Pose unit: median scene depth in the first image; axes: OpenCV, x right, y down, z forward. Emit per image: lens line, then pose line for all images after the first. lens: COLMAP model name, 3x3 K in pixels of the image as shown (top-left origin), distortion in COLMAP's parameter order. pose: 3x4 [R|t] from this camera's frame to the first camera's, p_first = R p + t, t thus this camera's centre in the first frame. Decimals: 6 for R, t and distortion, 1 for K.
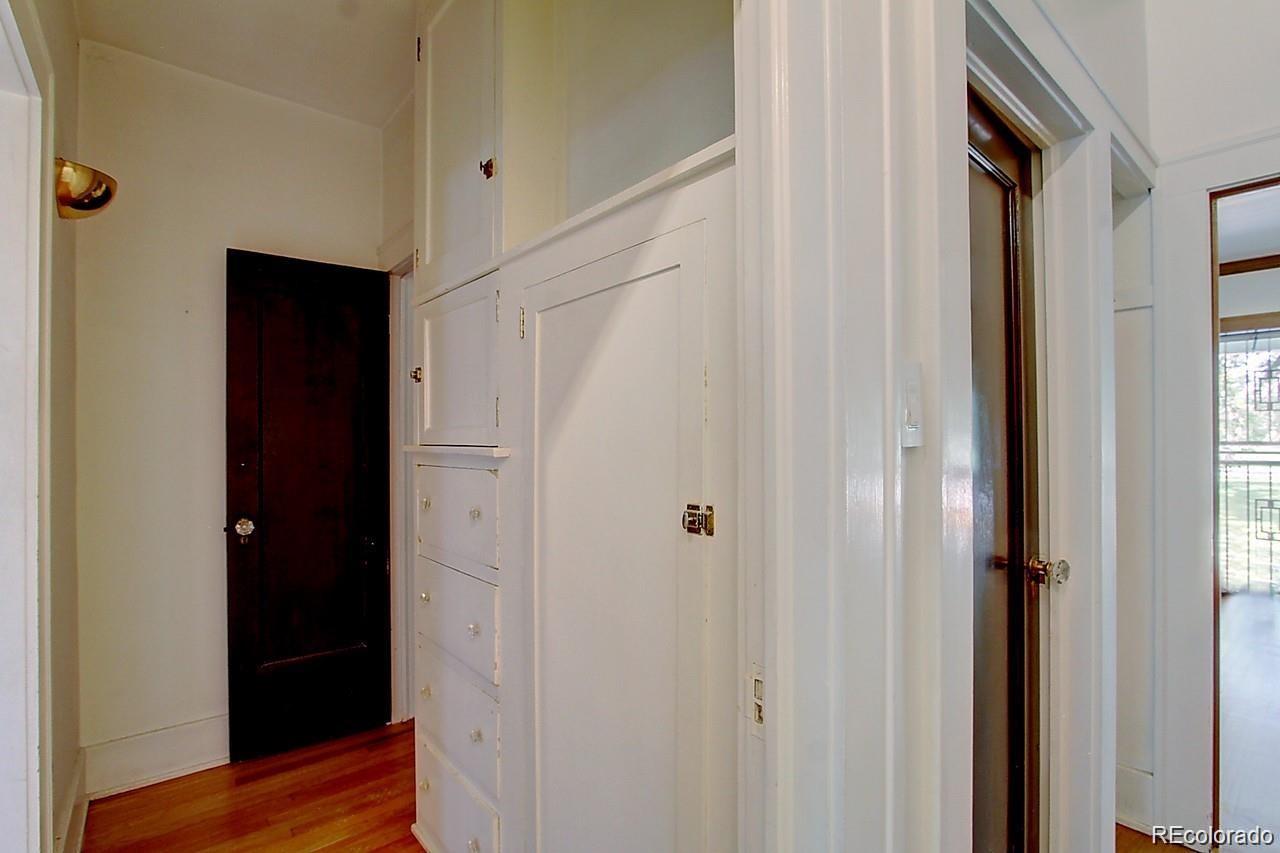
lens RADIAL K [[598.9, 0, 642.5], [0, 598.9, 433.7], [0, 0, 1]] dist [-0.016268, 0.001910]
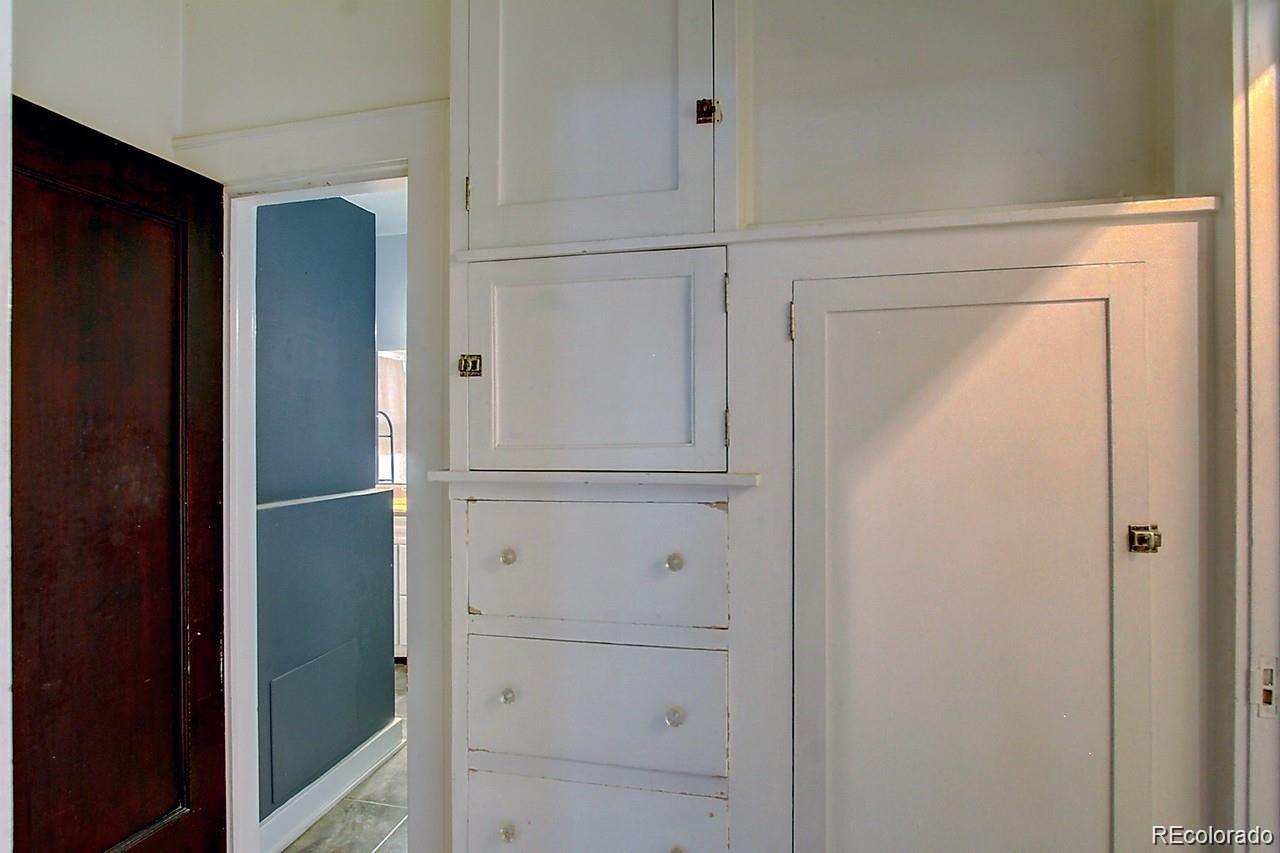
lens RADIAL K [[598.9, 0, 642.5], [0, 598.9, 433.7], [0, 0, 1]] dist [-0.016268, 0.001910]
pose [[0.789690, 0.002248, 0.613501, -0.937635], [-0.002291, 0.999997, -0.000715, -0.033126], [-0.613501, -0.000841, 0.789693, 0.521178]]
